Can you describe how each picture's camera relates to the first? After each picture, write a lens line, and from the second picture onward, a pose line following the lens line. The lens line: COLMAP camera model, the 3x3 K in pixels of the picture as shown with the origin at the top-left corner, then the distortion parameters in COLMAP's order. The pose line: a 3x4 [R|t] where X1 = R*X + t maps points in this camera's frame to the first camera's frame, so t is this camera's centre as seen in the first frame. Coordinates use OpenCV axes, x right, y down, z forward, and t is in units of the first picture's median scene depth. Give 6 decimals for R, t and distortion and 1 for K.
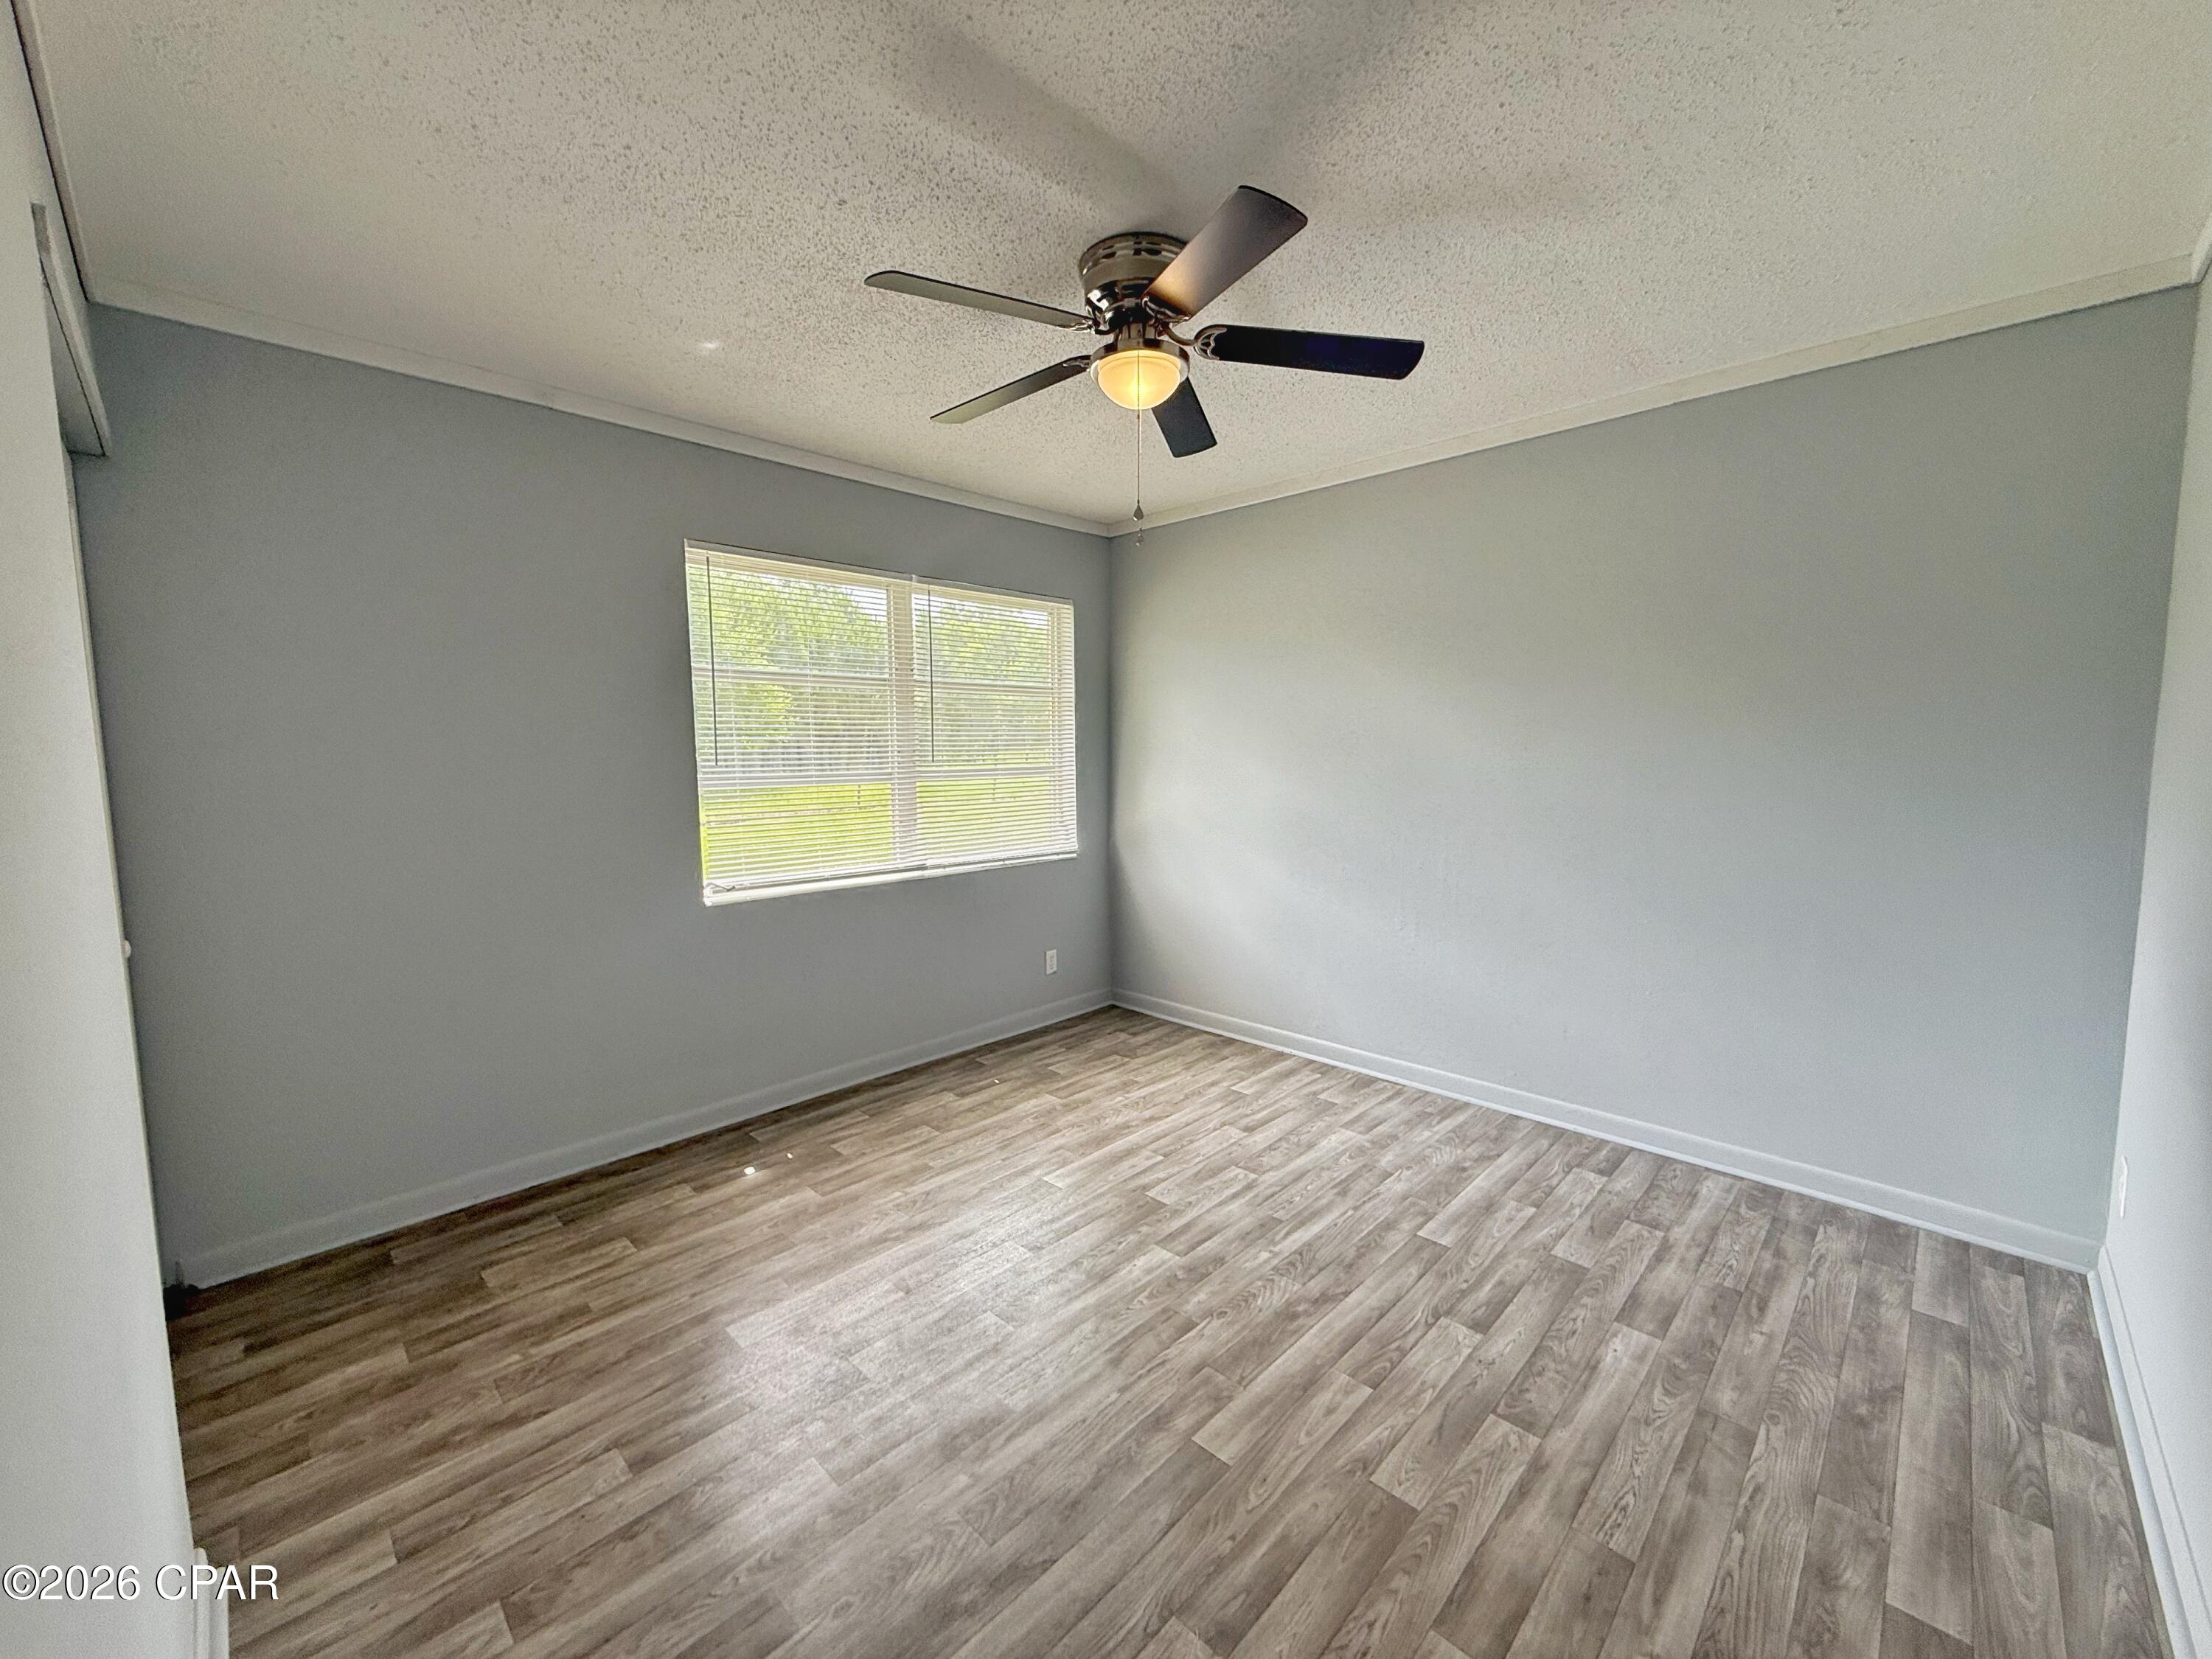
lens RADIAL K [[883.9, 0, 1107.6], [0, 883.9, 812.4], [0, 0, 1]] dist [0.002062, -0.000117]
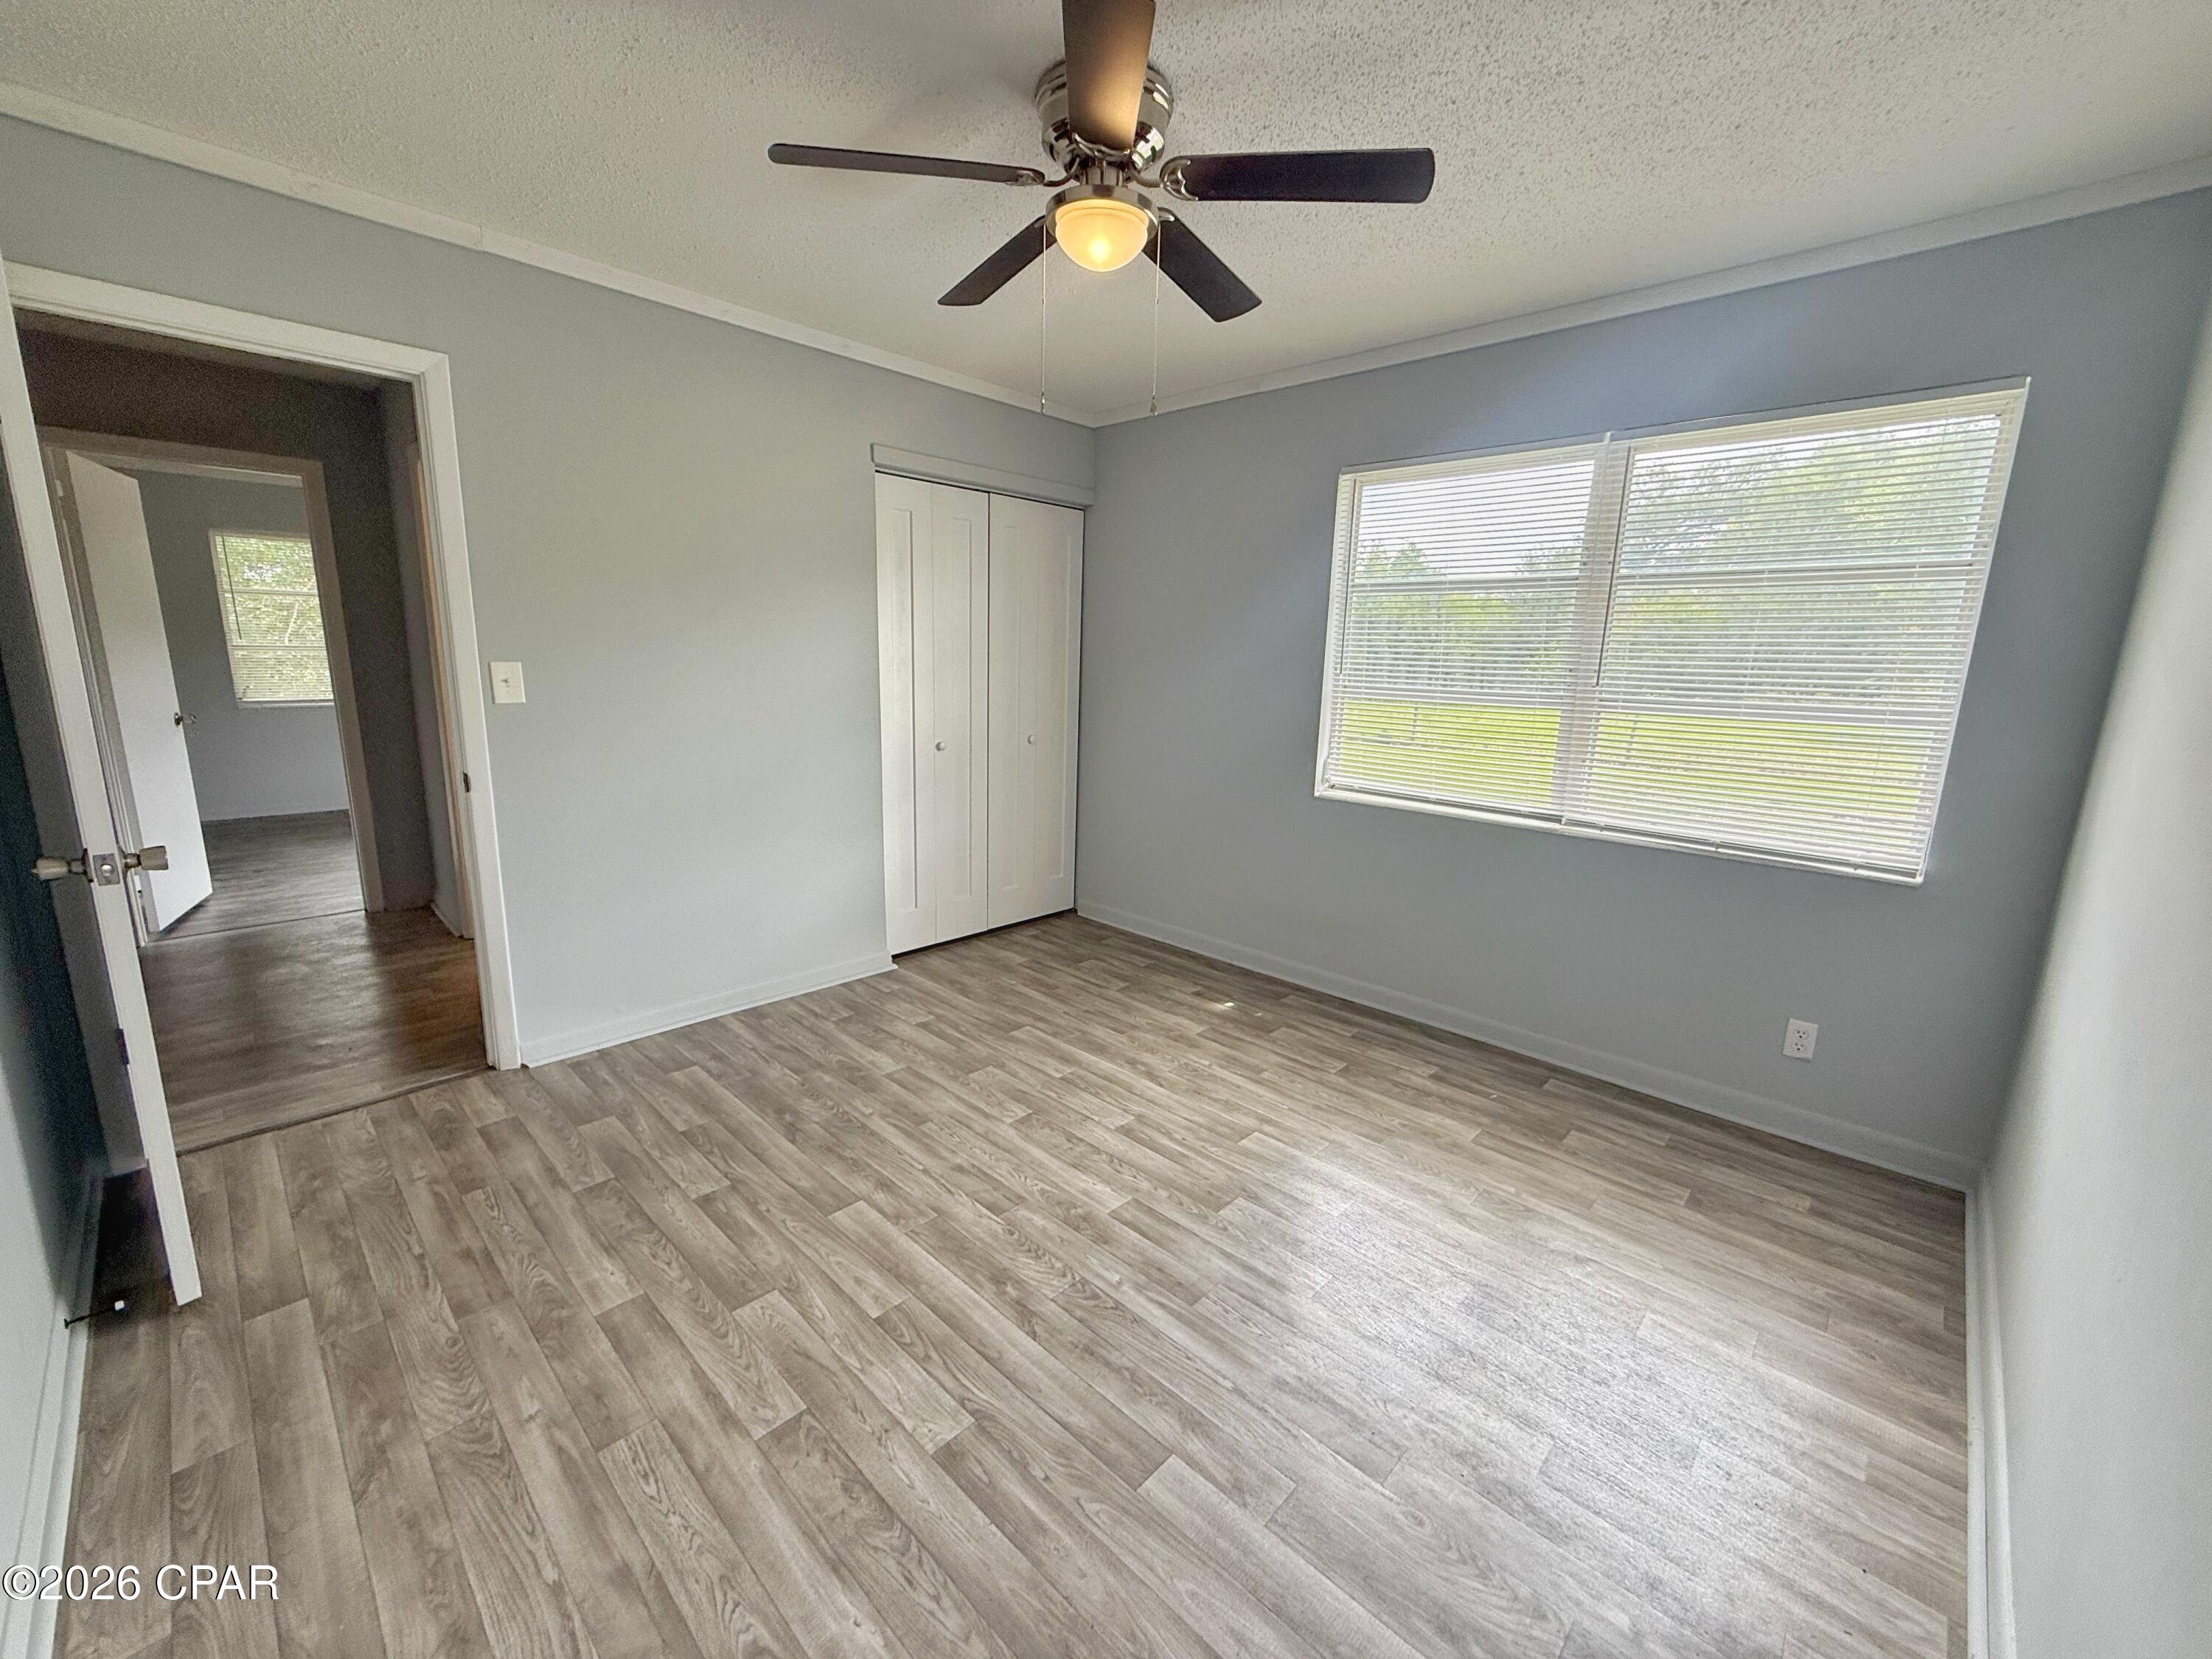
lens RADIAL K [[883.9, 0, 1113.3], [0, 883.9, 840.7], [0, 0, 1]] dist [0.002062, -0.000117]
pose [[0.003443, 0.214427, -0.976734, 1.203284], [-0.101195, 0.971800, 0.212987, -0.105668], [0.994861, 0.098107, 0.025044, 1.244058]]
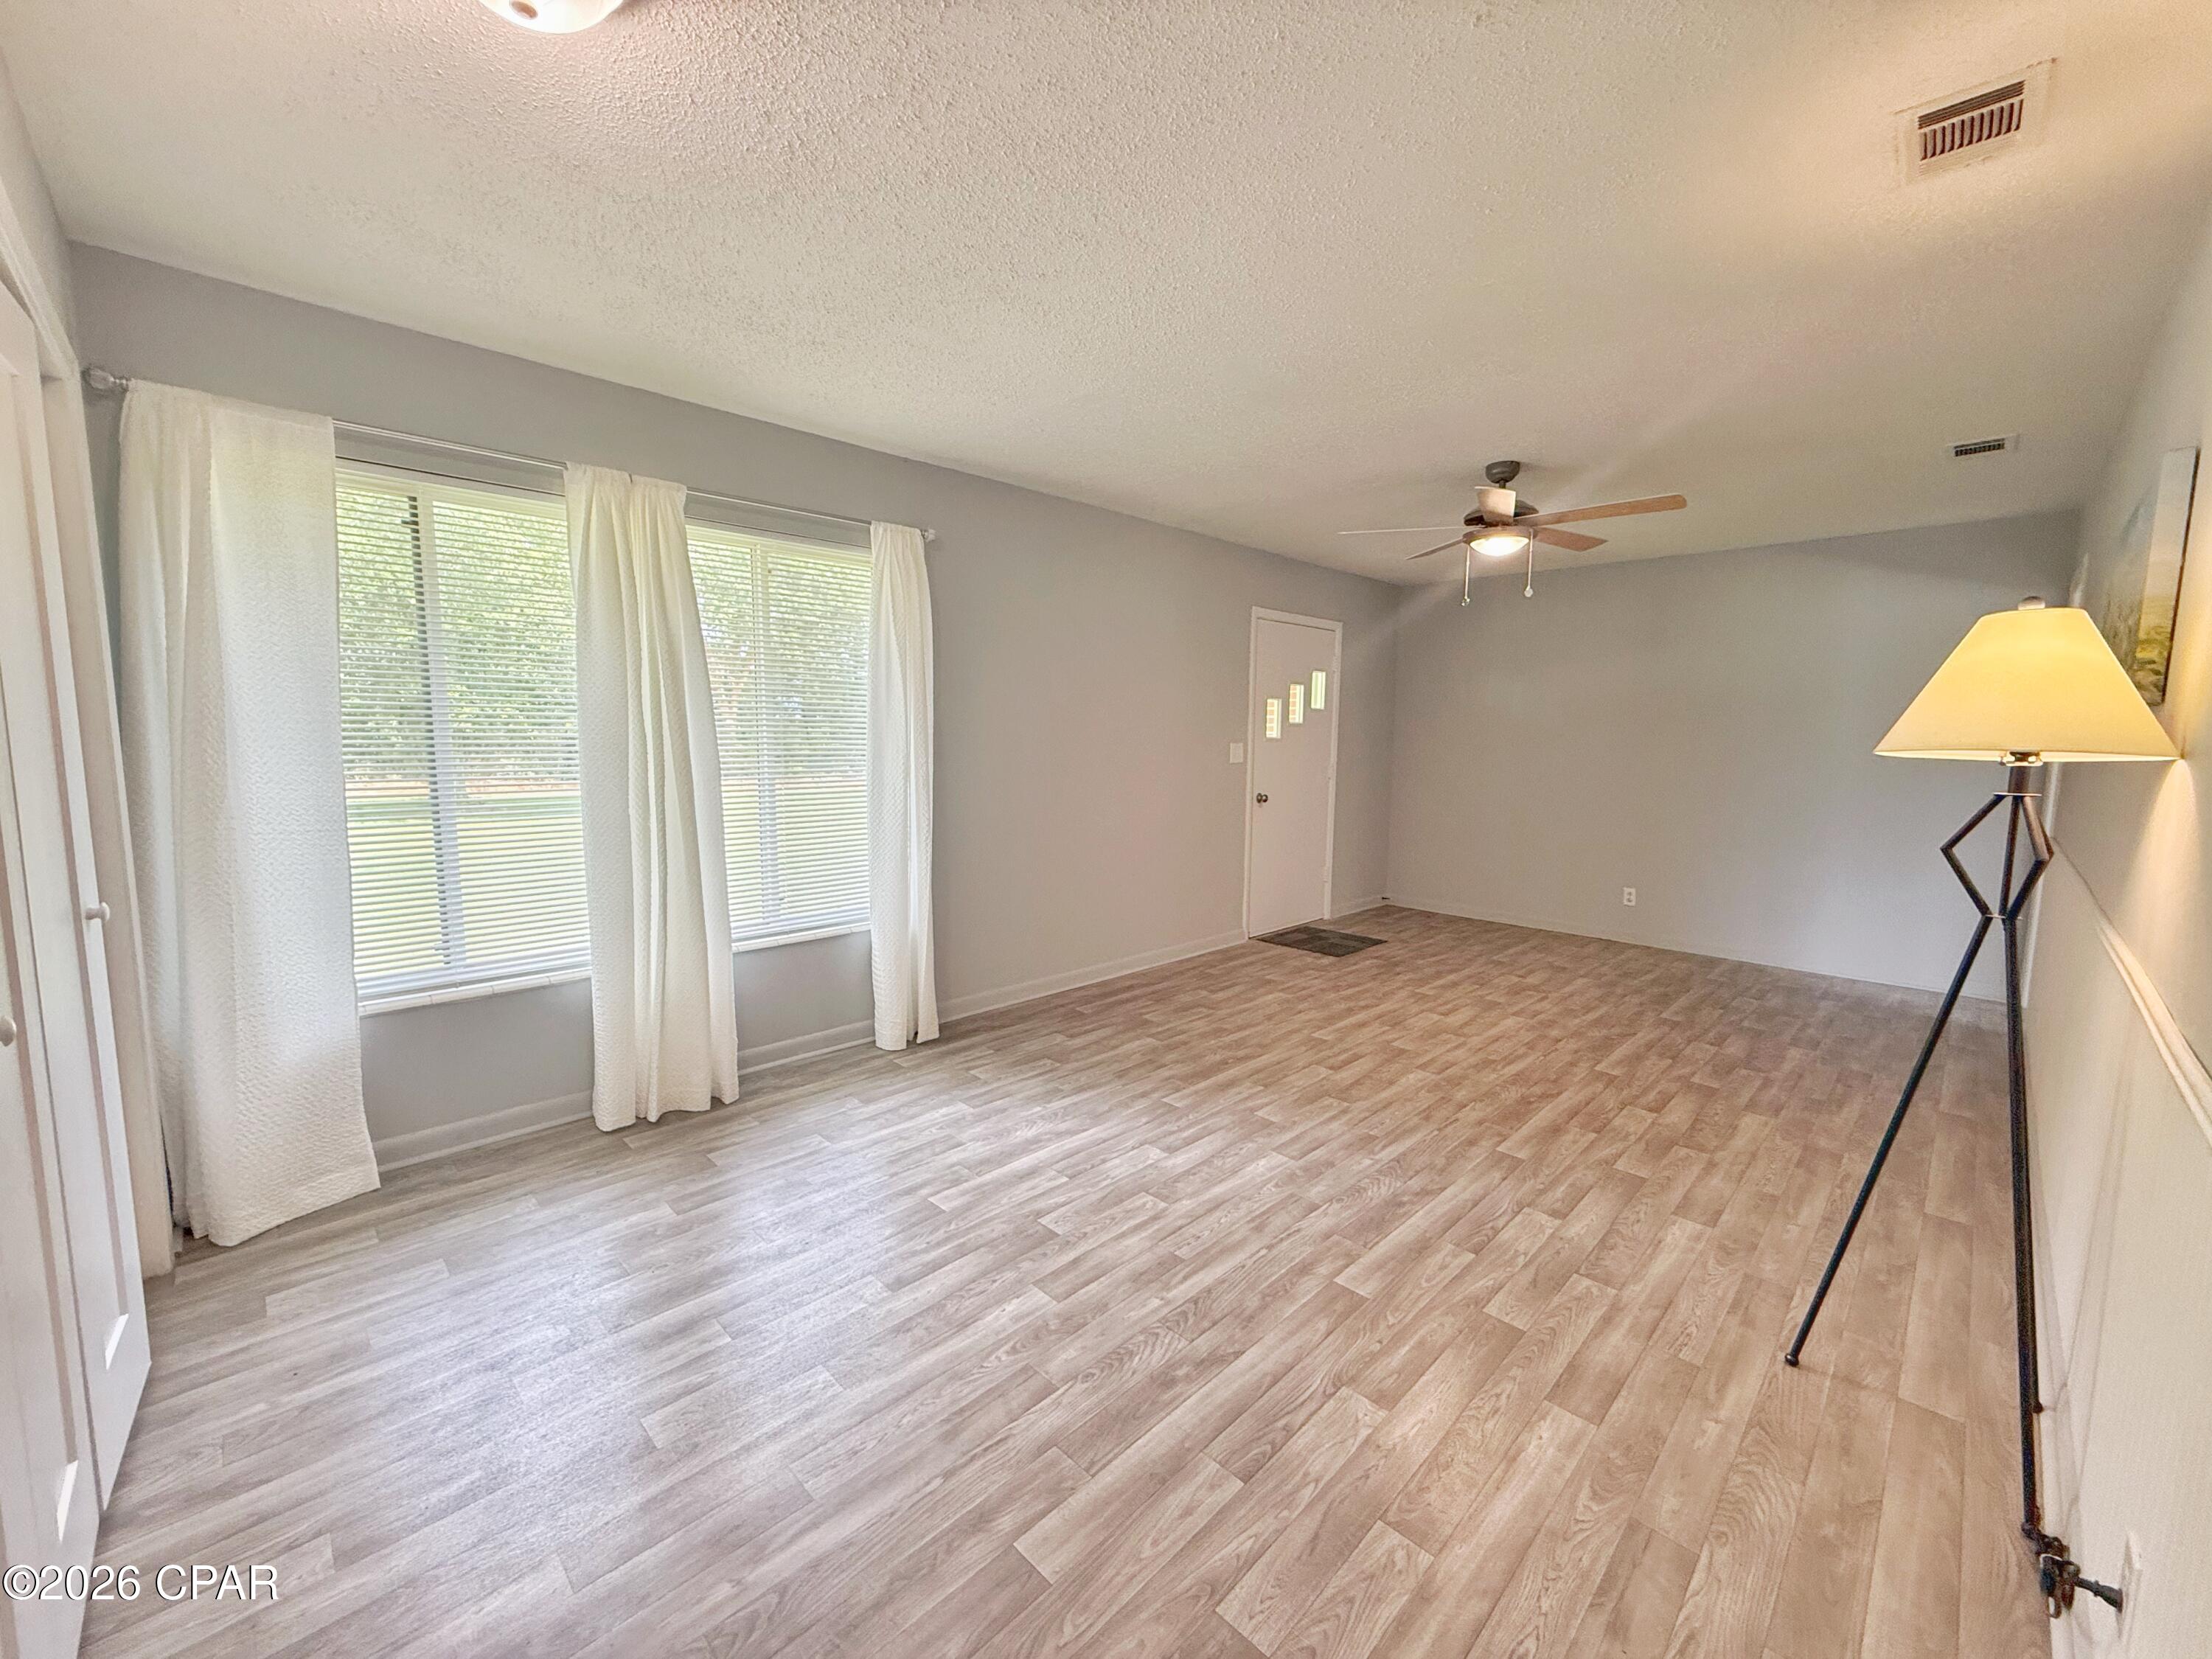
lens RADIAL K [[883.9, 0, 1063.6], [0, 883.9, 822.7], [0, 0, 1]] dist [0.002062, -0.000117]
pose [[0.998892, 0.025160, -0.039783, -0.201828], [-0.024070, 0.999328, 0.027657, 0.017262], [0.040452, -0.026669, 0.998826, -0.210264]]
